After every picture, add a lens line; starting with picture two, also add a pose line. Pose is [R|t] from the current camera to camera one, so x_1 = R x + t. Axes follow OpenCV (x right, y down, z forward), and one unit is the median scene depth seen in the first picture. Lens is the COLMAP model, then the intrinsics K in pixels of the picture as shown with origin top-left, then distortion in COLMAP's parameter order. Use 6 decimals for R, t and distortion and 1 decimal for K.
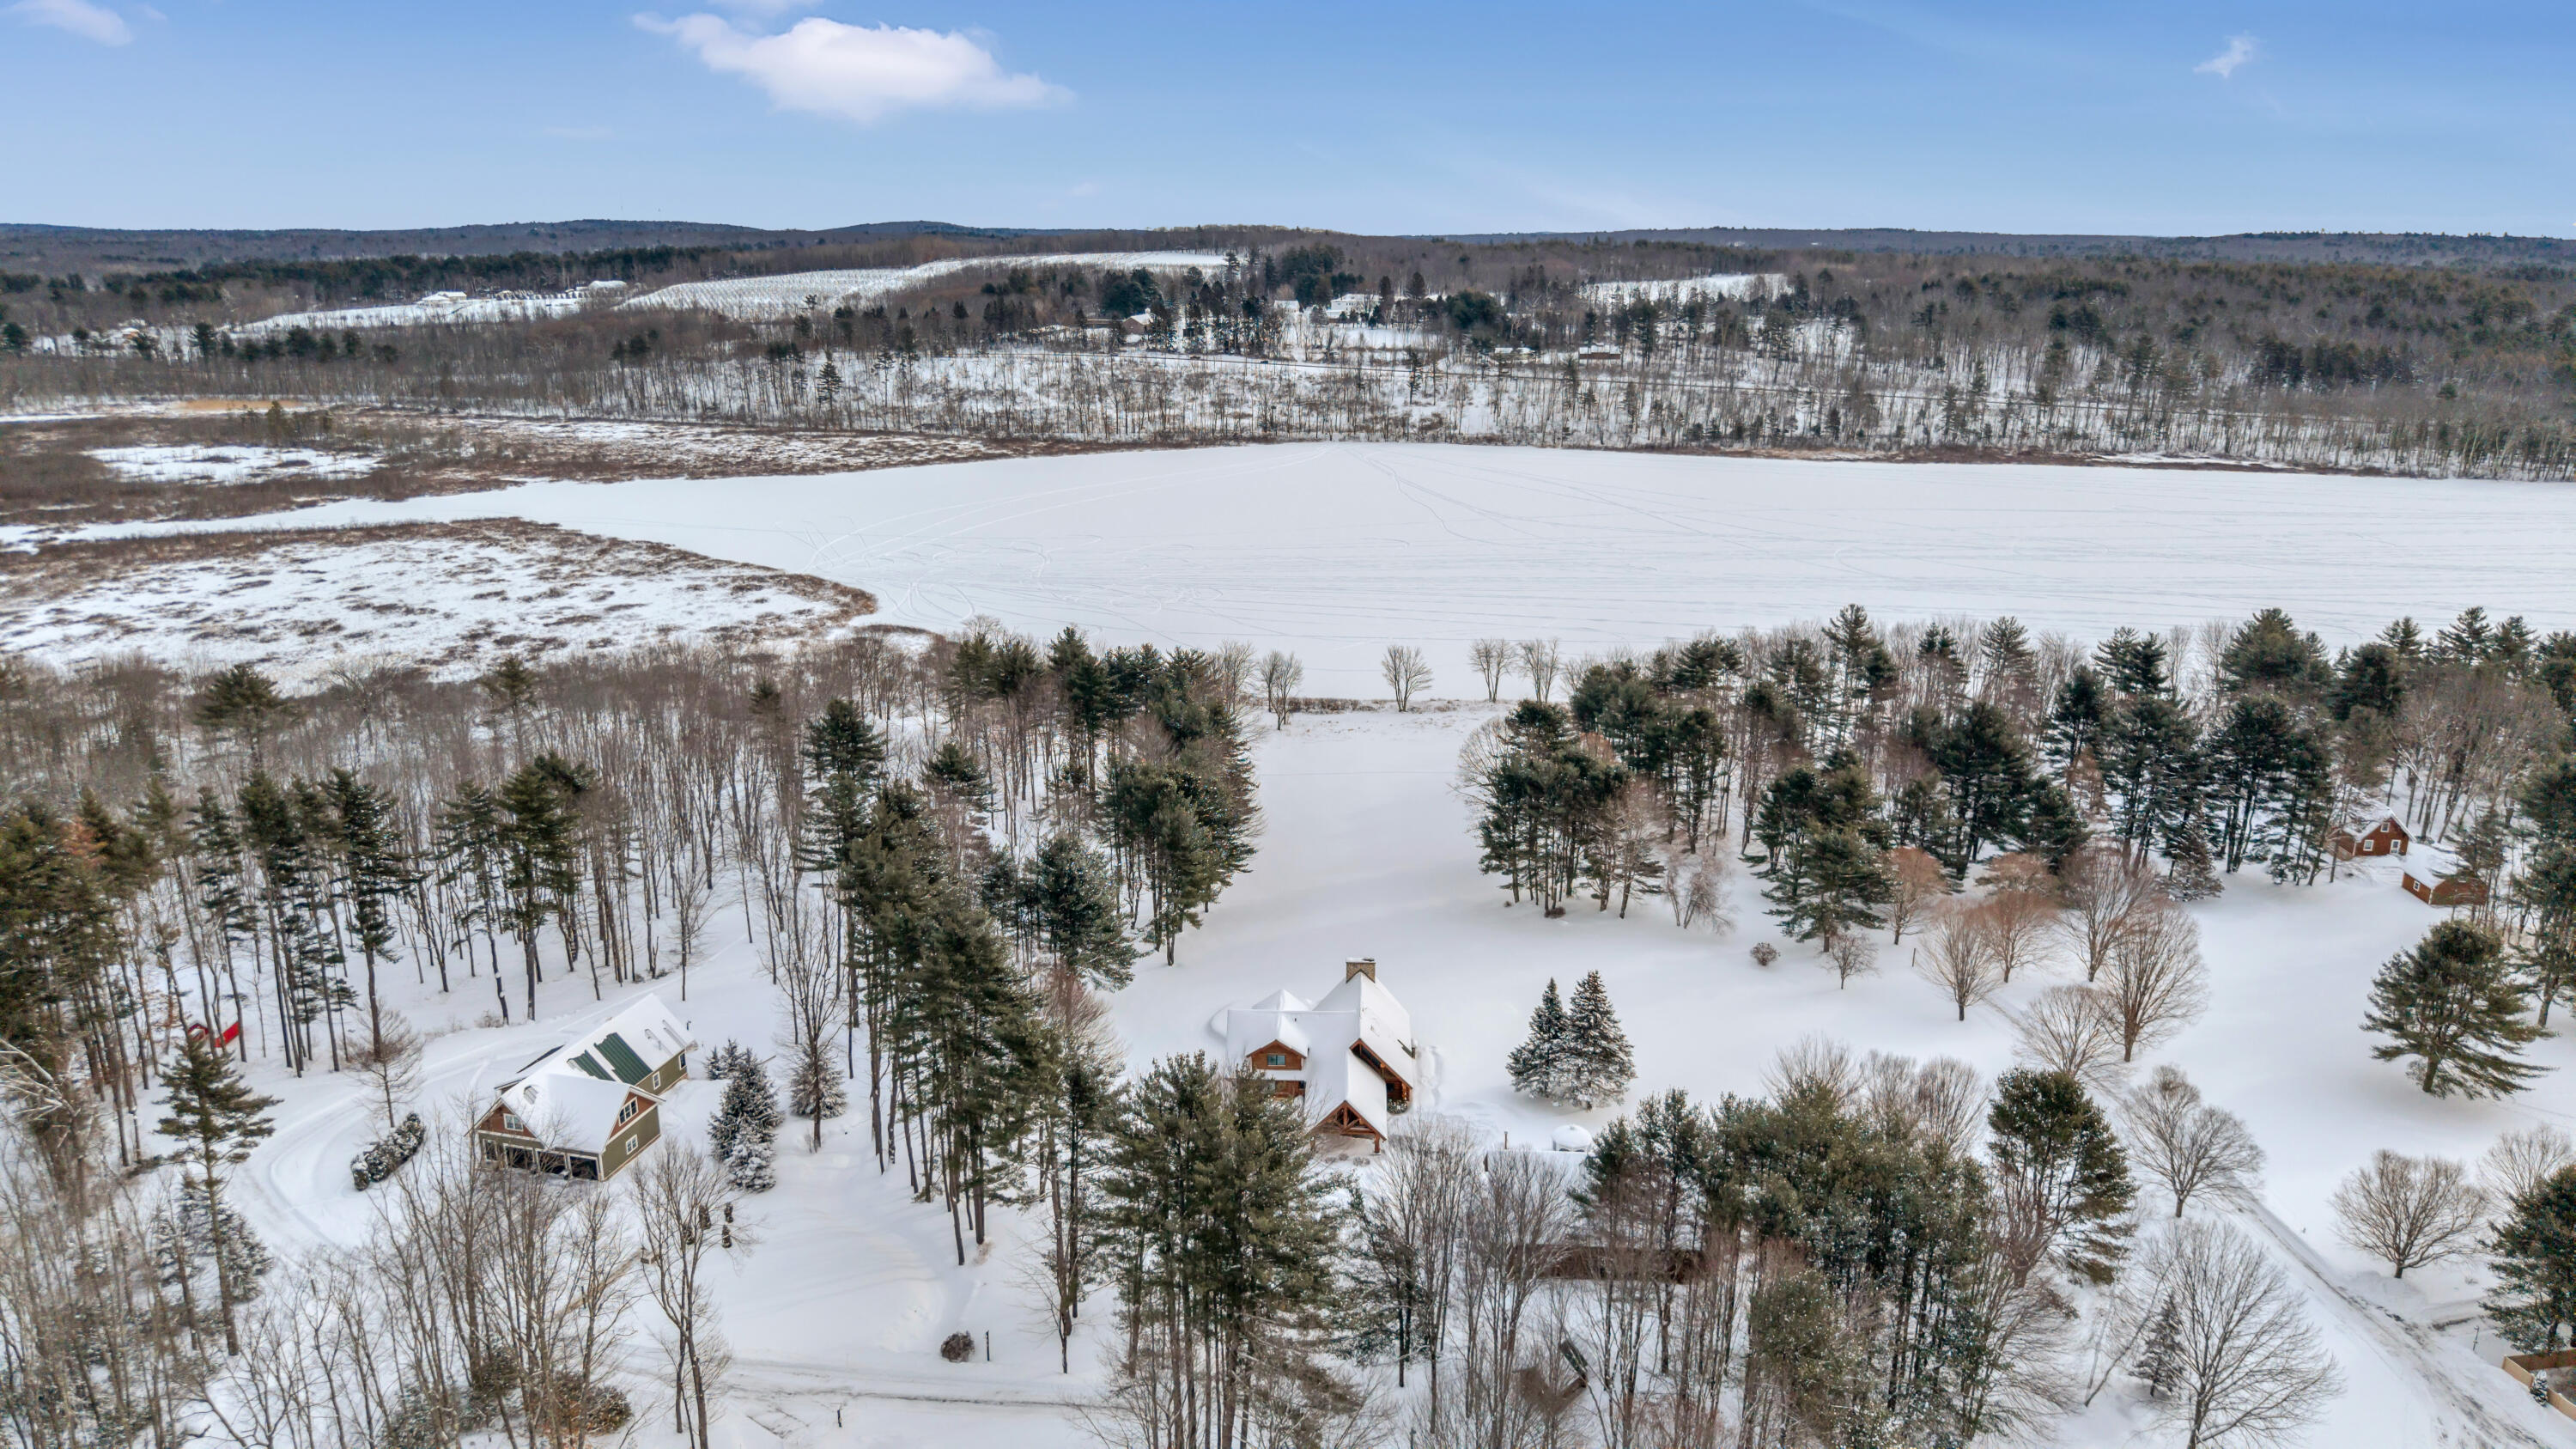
lens RADIAL K [[1743.0, 0, 1288.0], [0, 1743.0, 724.5], [0, 0, 1]] dist [0.030423, -0.077856]
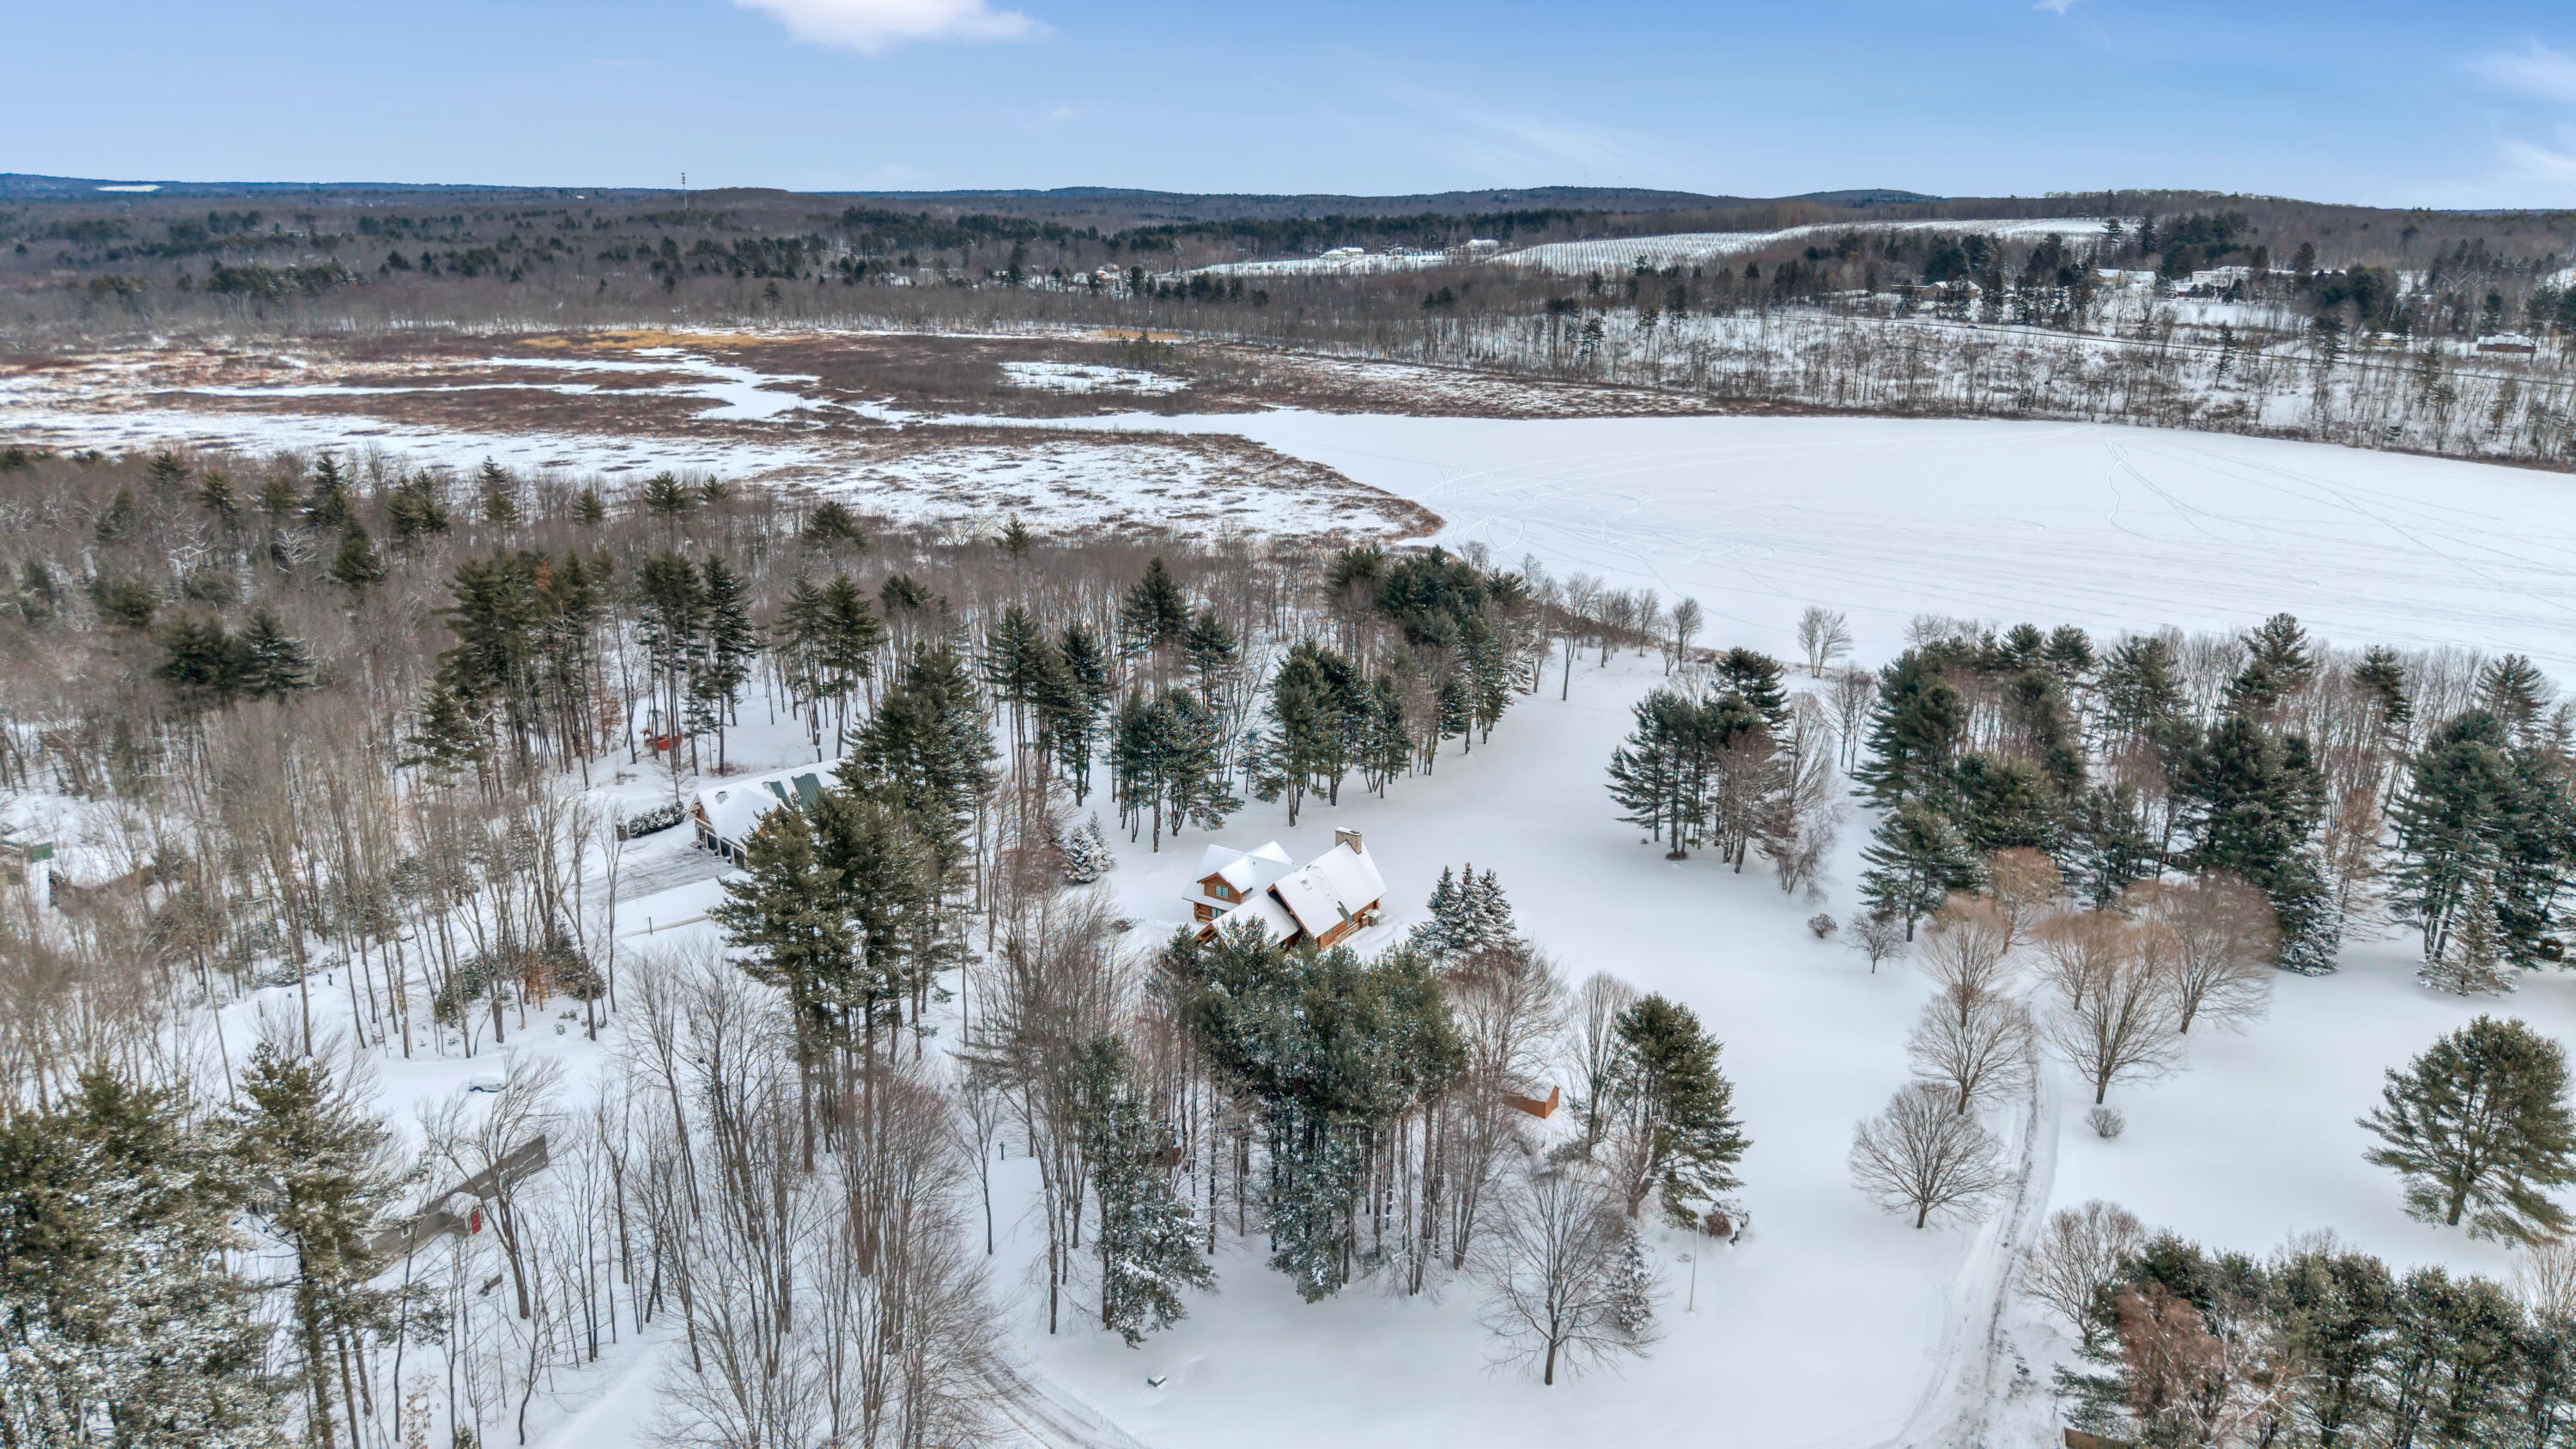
lens RADIAL K [[1743.0, 0, 1288.0], [0, 1743.0, 724.5], [0, 0, 1]] dist [0.030423, -0.077856]
pose [[0.856495, 0.150933, -0.493595, 0.130601], [-0.142889, 0.988251, 0.054247, 0.003359], [0.495983, 0.024067, 0.867998, 0.005540]]
